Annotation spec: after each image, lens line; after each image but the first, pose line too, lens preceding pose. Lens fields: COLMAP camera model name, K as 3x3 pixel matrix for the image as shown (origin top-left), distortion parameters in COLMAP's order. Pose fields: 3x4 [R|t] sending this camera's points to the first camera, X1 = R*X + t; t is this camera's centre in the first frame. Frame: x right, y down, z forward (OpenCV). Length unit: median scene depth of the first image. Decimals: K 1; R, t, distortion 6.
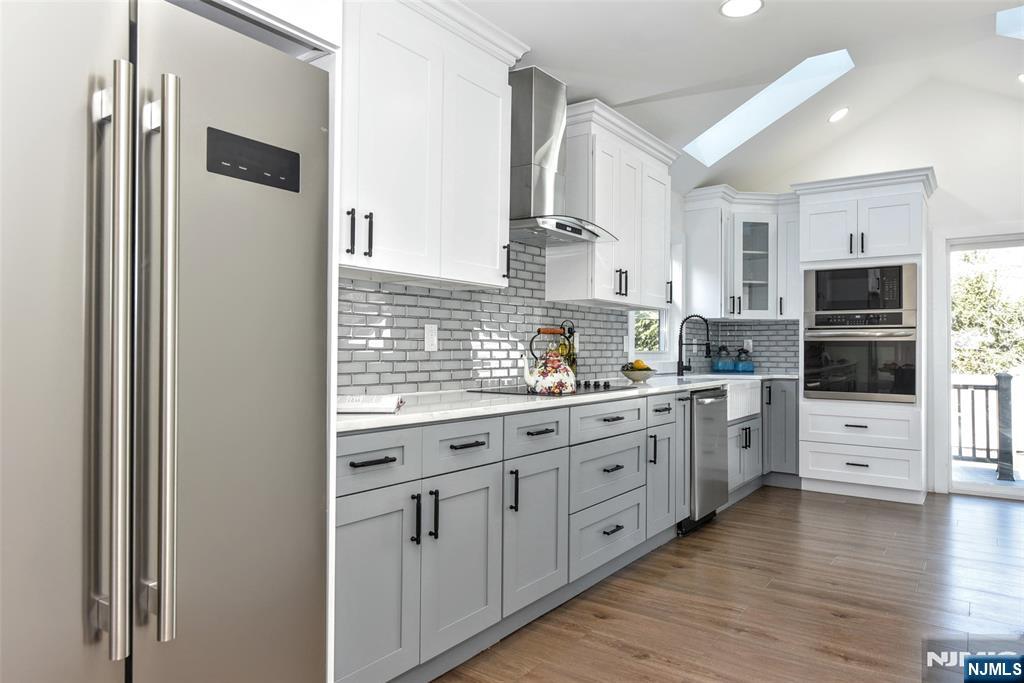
lens RADIAL K [[698.0, 0, 501.8], [0, 698.0, 344.9], [0, 0, 1]] dist [-0.006186, -0.004176]
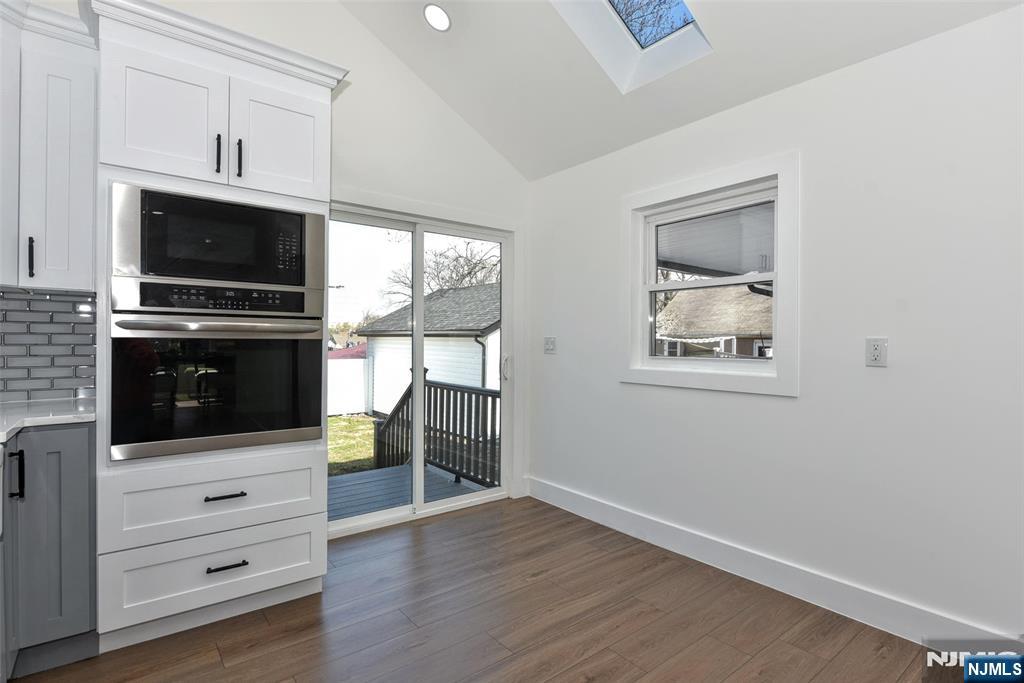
lens RADIAL K [[525.4, 0, 514.2], [0, 525.4, 342.1], [0, 0, 1]] dist [-0.001810, -0.000682]
pose [[0.276147, -0.011792, 0.961043, 0.217928], [-0.019798, 0.999643, 0.017955, -0.017720], [-0.960912, -0.023985, 0.275815, 0.811842]]
